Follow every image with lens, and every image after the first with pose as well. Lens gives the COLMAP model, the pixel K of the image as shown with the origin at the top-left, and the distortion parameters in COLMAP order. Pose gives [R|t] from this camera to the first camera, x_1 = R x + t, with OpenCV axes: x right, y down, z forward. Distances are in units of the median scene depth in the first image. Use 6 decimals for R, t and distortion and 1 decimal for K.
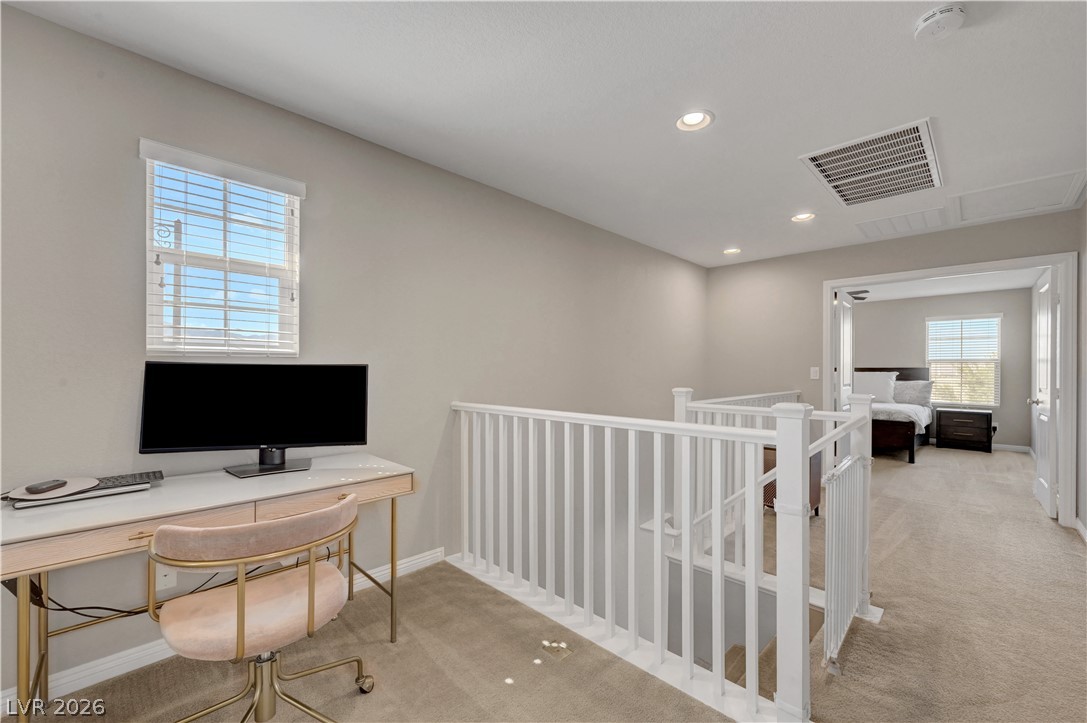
lens RADIAL K [[437.9, 0, 541.7], [0, 437.9, 369.6], [0, 0, 1]] dist [-0.000153, -0.000057]
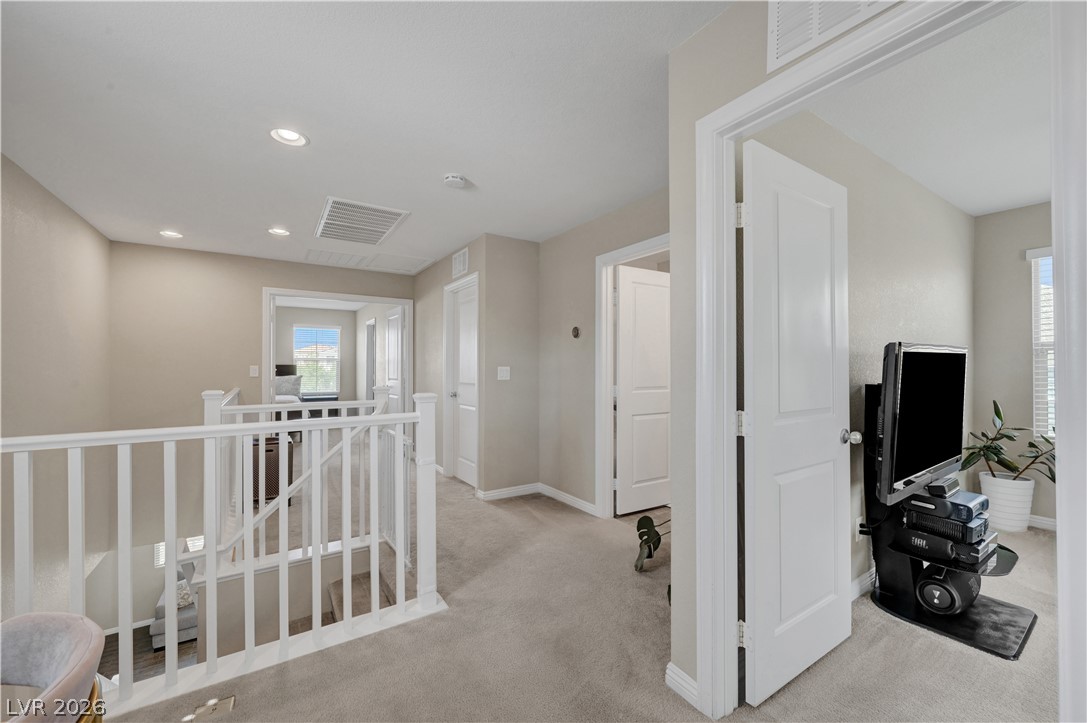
lens RADIAL K [[431.8, 0, 547.2], [0, 431.8, 365.7], [0, 0, 1]] dist [-0.008350, -0.000030]
pose [[0.205590, -0.004288, 0.978629, -0.373416], [0.001956, 0.999990, 0.003970, -0.011115], [-0.978636, 0.001098, 0.205596, 0.122200]]
